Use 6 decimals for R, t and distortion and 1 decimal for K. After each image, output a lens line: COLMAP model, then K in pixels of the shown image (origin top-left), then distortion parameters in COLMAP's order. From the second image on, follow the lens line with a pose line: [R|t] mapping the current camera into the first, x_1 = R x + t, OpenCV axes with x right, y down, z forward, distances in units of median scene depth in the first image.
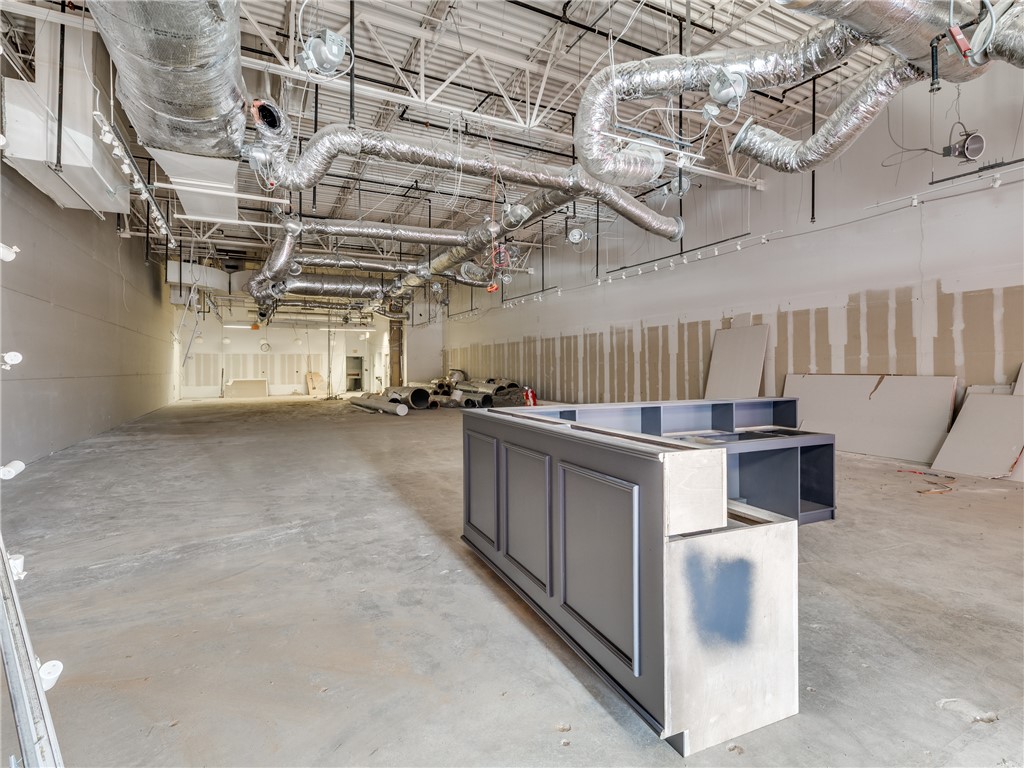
lens RADIAL K [[500.4, 0, 523.3], [0, 500.4, 367.5], [0, 0, 1]] dist [-0.005797, 0.000520]
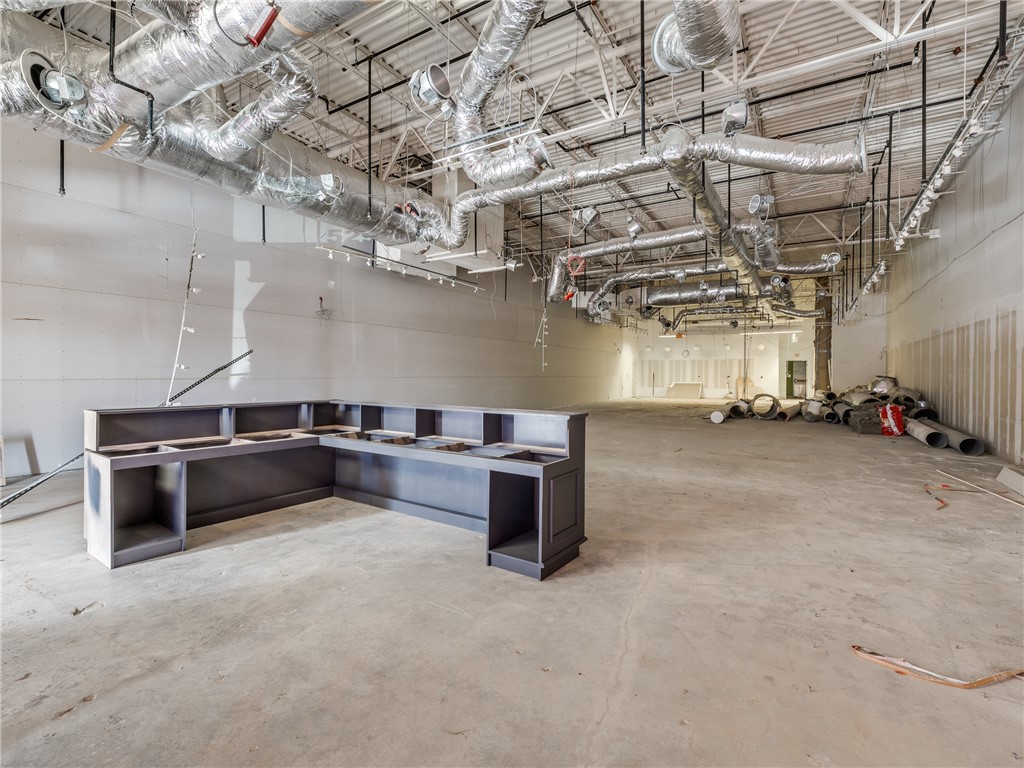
lens RADIAL K [[500.4, 0, 515.2], [0, 500.4, 376.0], [0, 0, 1]] dist [-0.005797, 0.000520]
pose [[0.511540, 0.013090, -0.859160, 0.489113], [-0.007180, 0.999914, 0.010960, -0.001615], [0.859229, 0.000562, 0.511590, 0.234490]]
